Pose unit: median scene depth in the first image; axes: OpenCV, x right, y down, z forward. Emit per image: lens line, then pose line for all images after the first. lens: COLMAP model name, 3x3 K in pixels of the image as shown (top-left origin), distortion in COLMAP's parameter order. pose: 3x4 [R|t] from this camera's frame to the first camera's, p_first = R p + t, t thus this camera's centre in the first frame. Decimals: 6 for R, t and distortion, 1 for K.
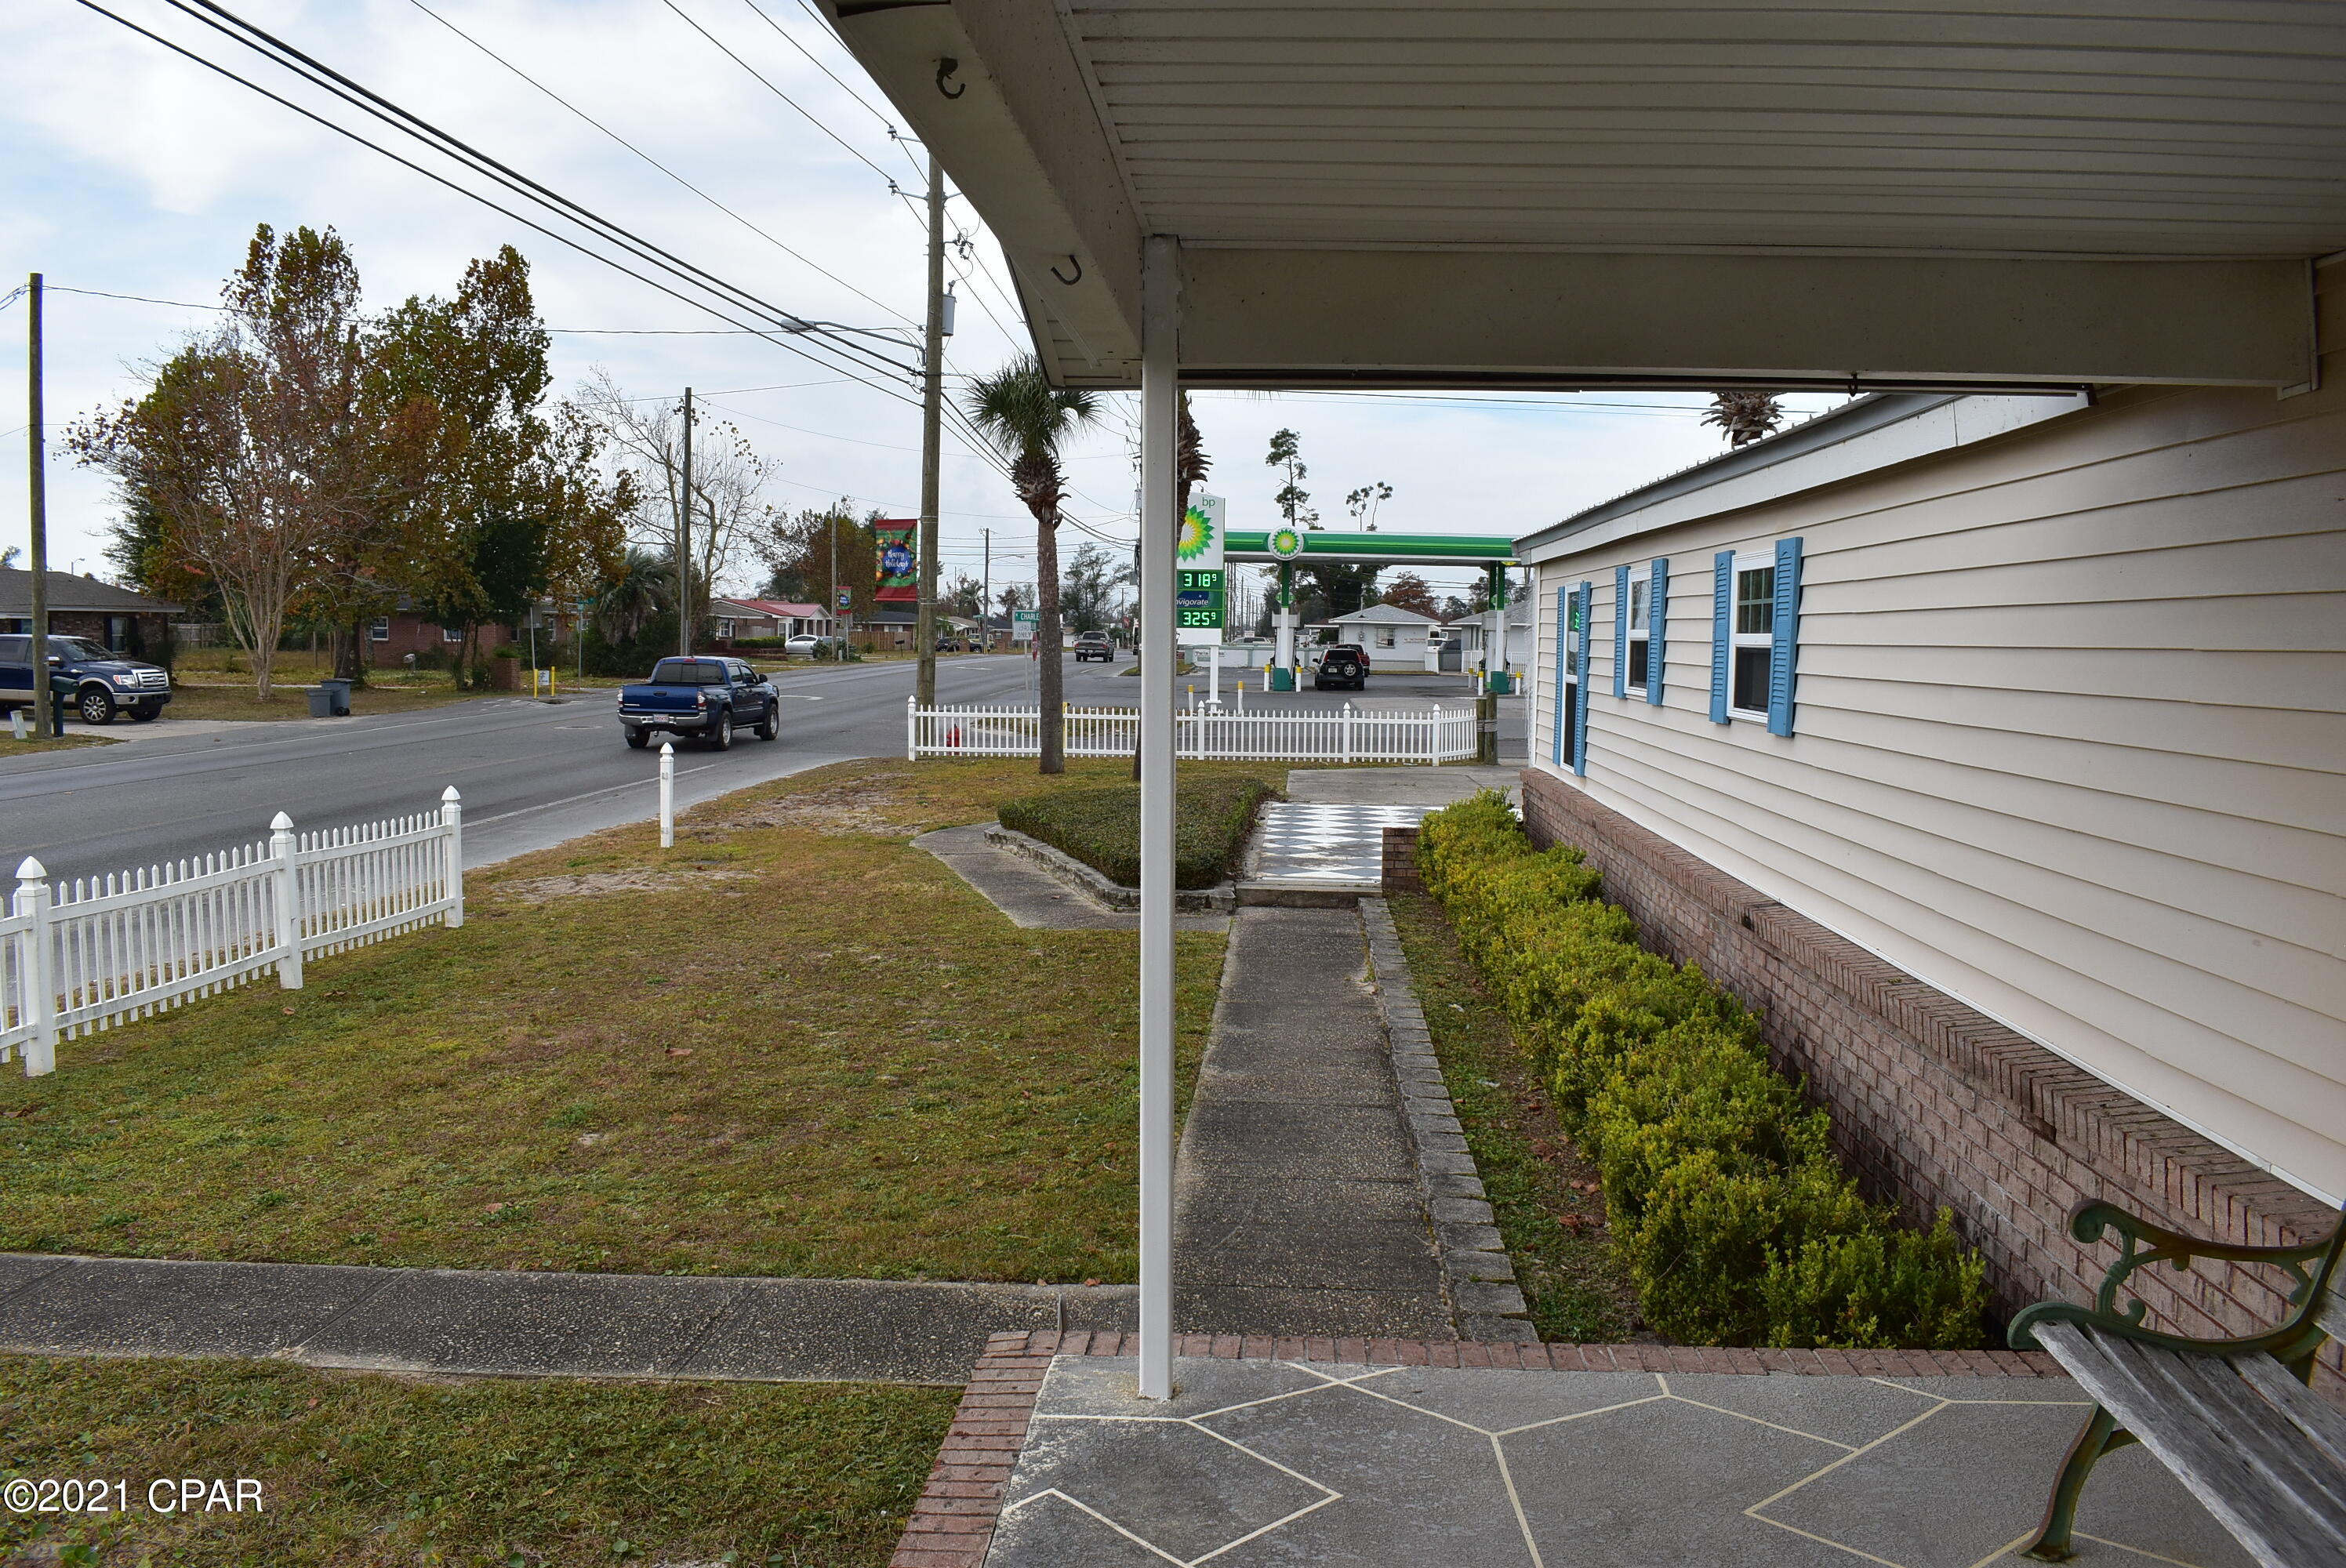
lens RADIAL K [[1846.0, 0, 1166.6], [0, 1846.0, 787.3], [0, 0, 1]] dist [-0.088652, 0.007639]
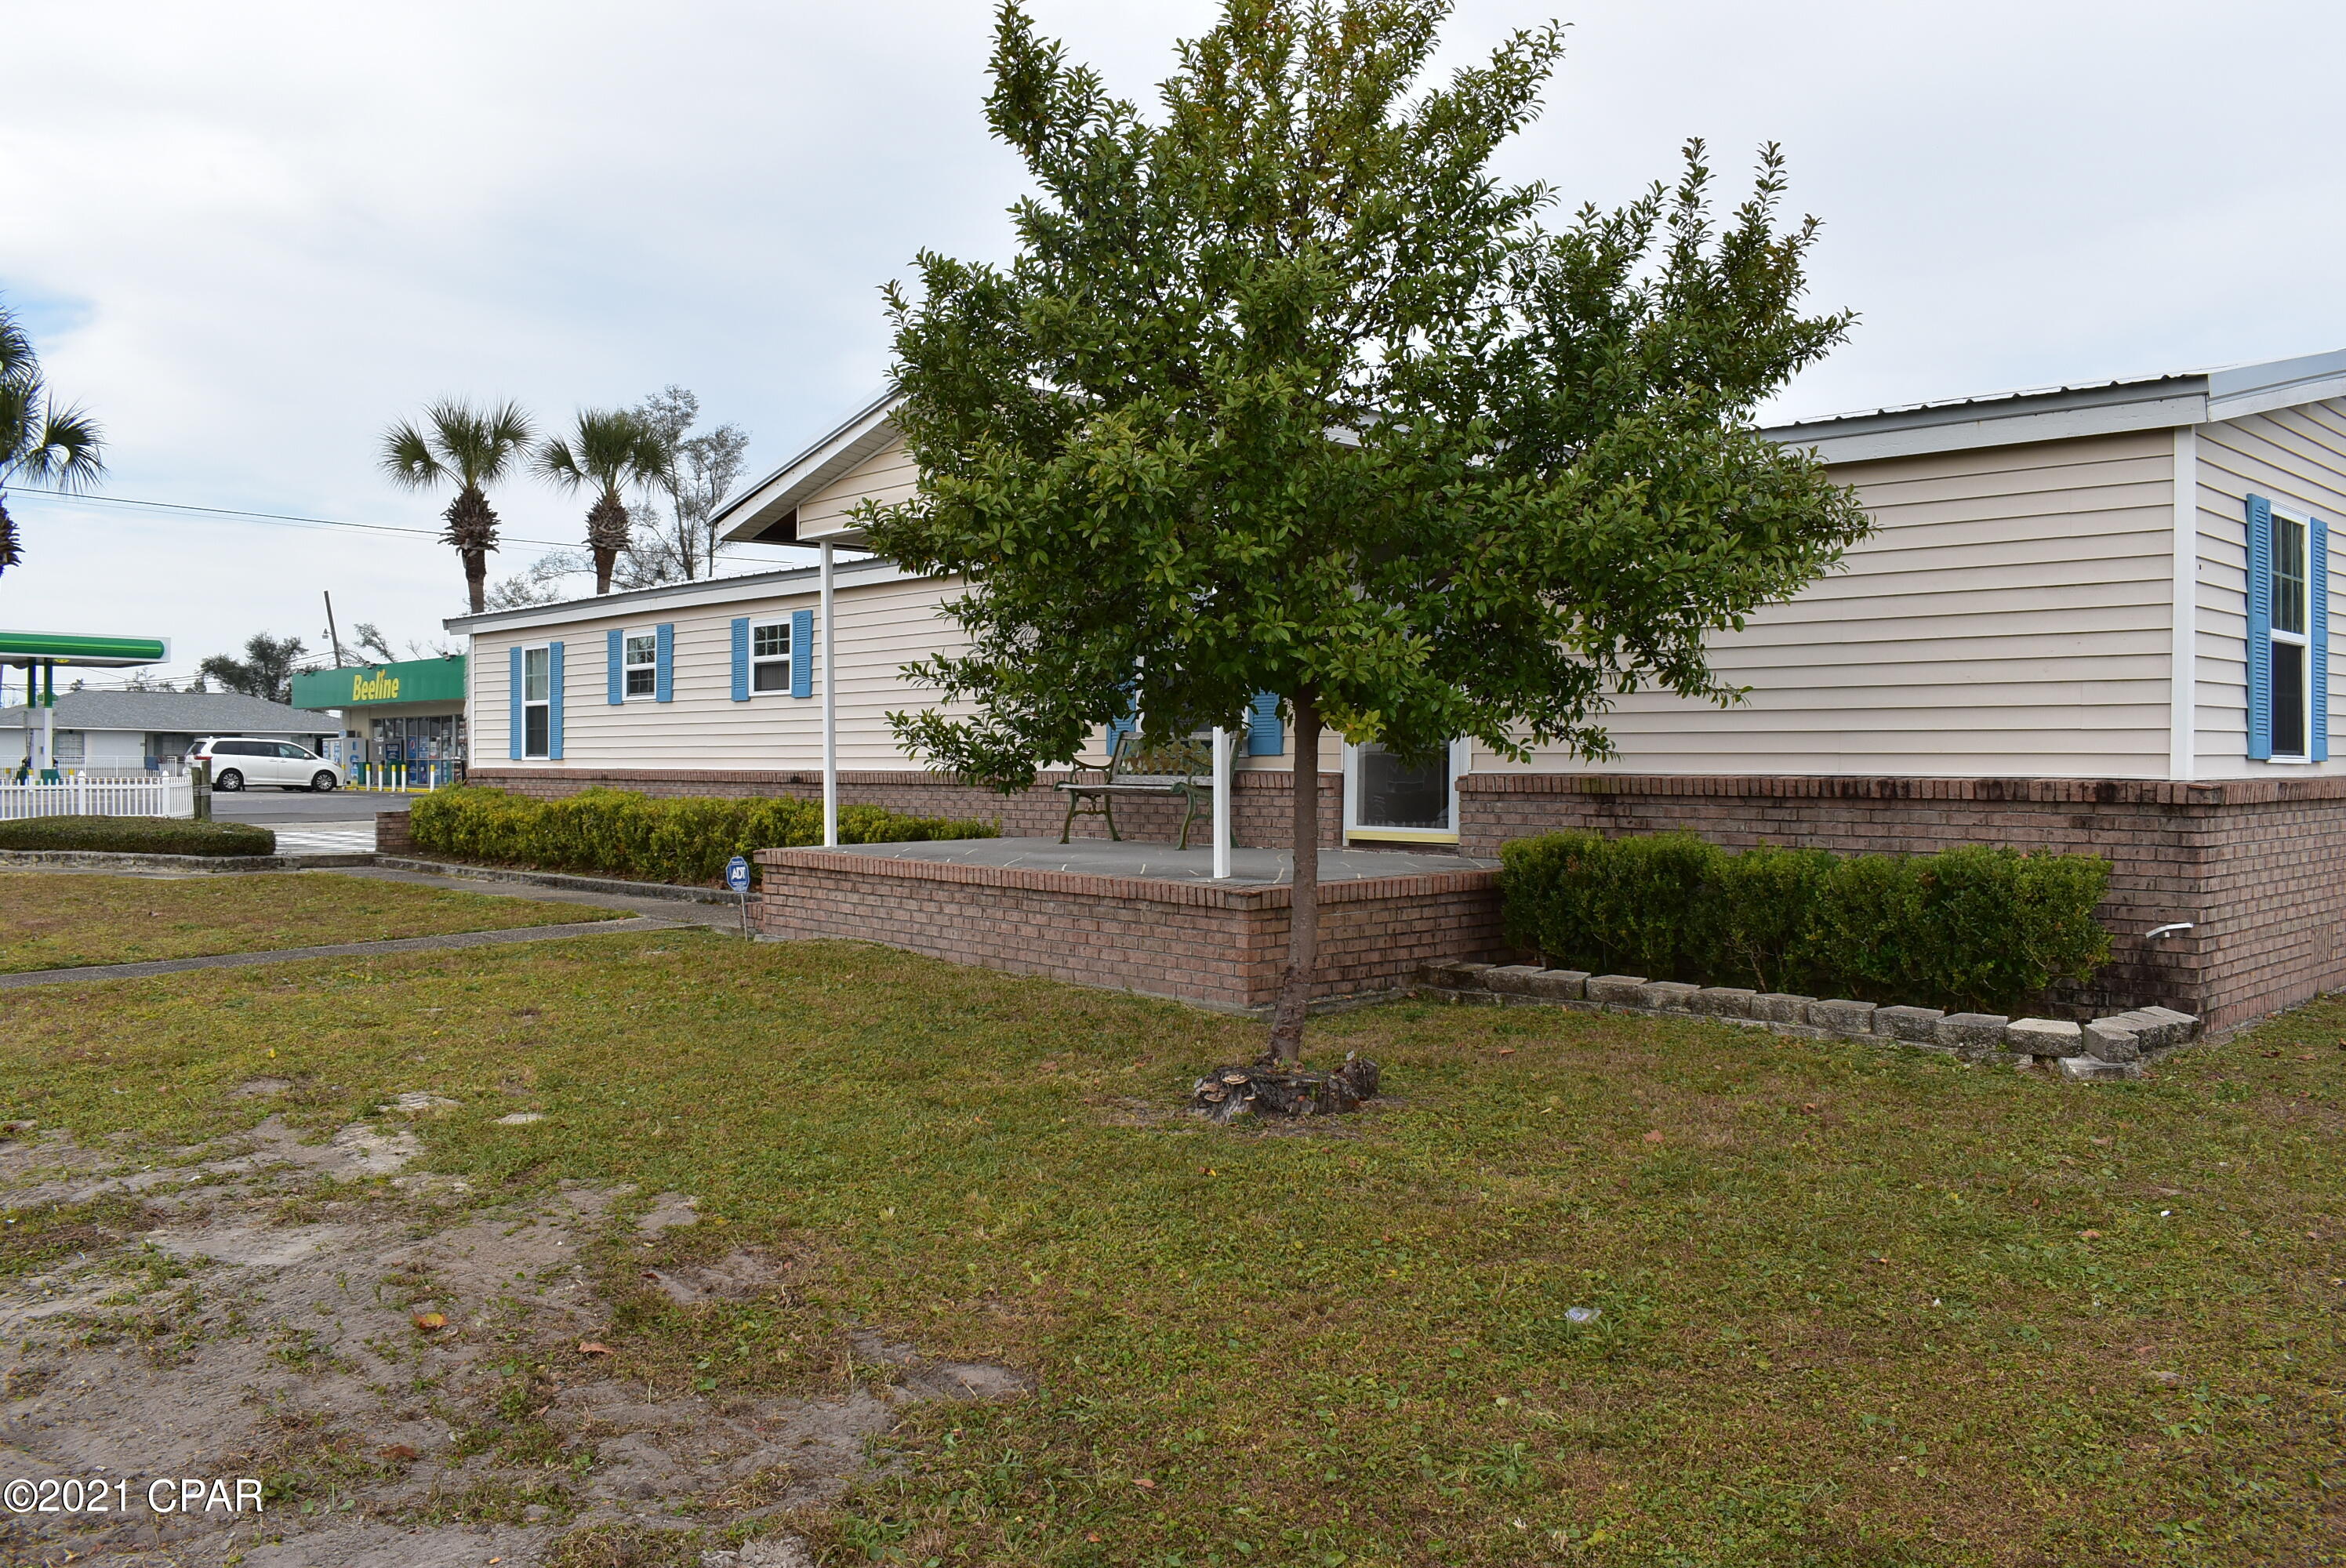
lens RADIAL K [[1846.0, 0, 1177.3], [0, 1846.0, 785.3], [0, 0, 1]] dist [-0.088652, 0.007639]
pose [[0.687676, -0.011450, 0.725928, -1.353727], [0.059844, 0.997367, -0.040959, 0.273064], [-0.723547, 0.071609, 0.686551, -1.208810]]
